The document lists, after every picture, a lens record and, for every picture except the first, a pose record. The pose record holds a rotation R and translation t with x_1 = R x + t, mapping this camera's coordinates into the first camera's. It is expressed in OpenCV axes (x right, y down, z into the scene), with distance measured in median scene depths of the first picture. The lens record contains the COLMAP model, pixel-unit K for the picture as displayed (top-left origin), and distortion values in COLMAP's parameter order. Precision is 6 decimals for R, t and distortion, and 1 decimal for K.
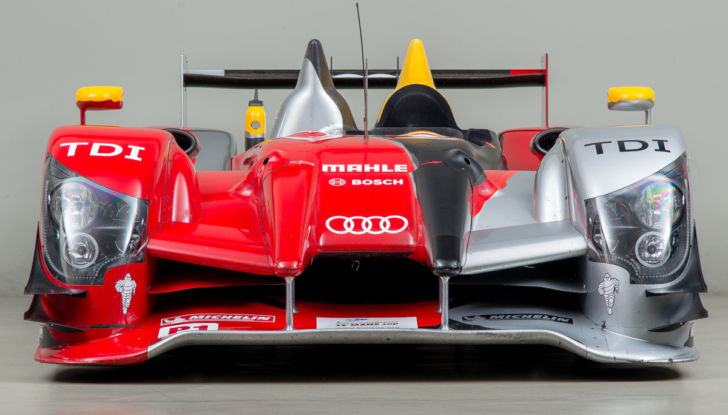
lens RADIAL K [[2076.8, 0, 363.1], [0, 2076.8, 206.8], [0, 0, 1]] dist [0.096718, 0.000000]
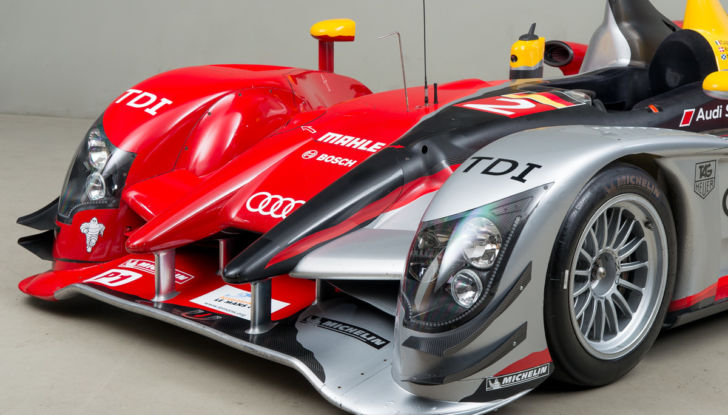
lens RADIAL K [[1491.6, 0, 363.8], [0, 1491.6, 213.1], [0, 0, 1]] dist [-0.093632, 0.000000]
pose [[0.716124, 0.168721, -0.677273, 0.541658], [-0.052572, 0.980626, 0.188704, -0.131299], [0.695990, -0.099530, 0.711120, 0.516502]]
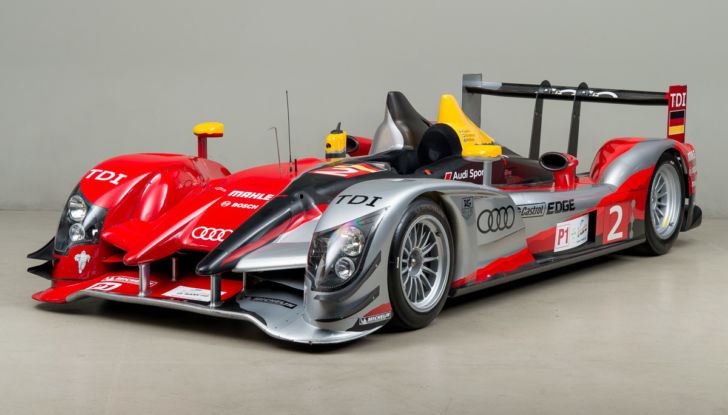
lens RADIAL K [[1522.3, 0, 364.1], [0, 1522.3, 205.0], [0, 0, 1]] dist [-0.053607, 0.000000]
pose [[0.845355, 0.085215, -0.527365, 0.760467], [-0.040592, 0.994588, 0.095644, -0.138709], [0.532661, -0.059446, 0.844239, 0.036832]]
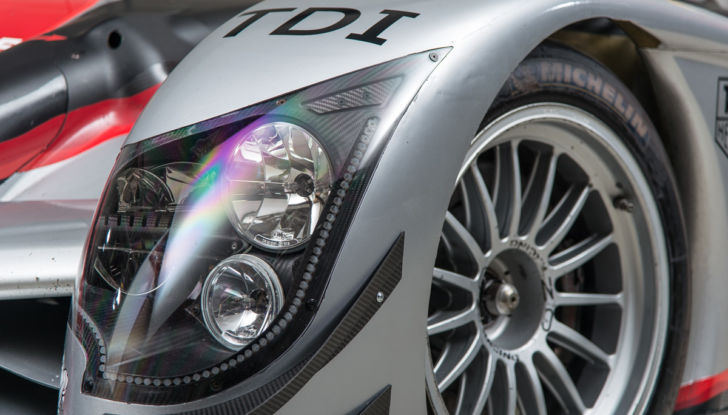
lens RADIAL K [[2076.8, 0, 361.3], [0, 2076.8, 208.1], [0, 0, 1]] dist [0.096718, 0.000000]
pose [[0.838843, 0.104707, -0.534209, 0.349996], [-0.084517, 0.994478, 0.062208, -0.019977], [0.537773, -0.007033, 0.843061, 0.710680]]
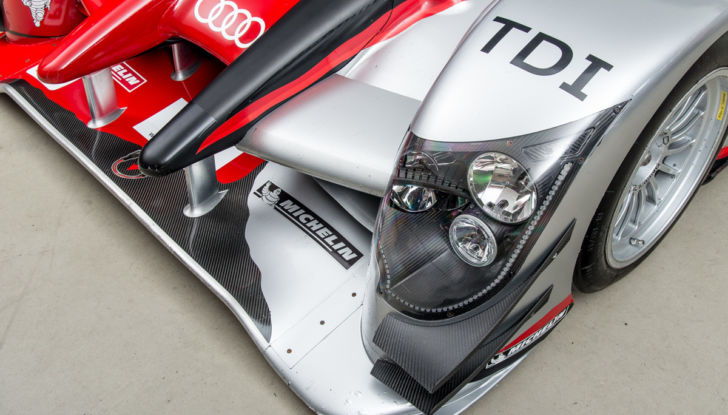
lens RADIAL K [[759.6, 0, 369.0], [0, 759.6, 210.9], [0, 0, 1]] dist [-0.013209, 0.000000]
pose [[0.696448, 0.502331, -0.512468, 0.230947], [-0.079206, 0.763581, 0.640836, -0.128538], [0.713222, -0.405719, 0.571582, 0.856921]]
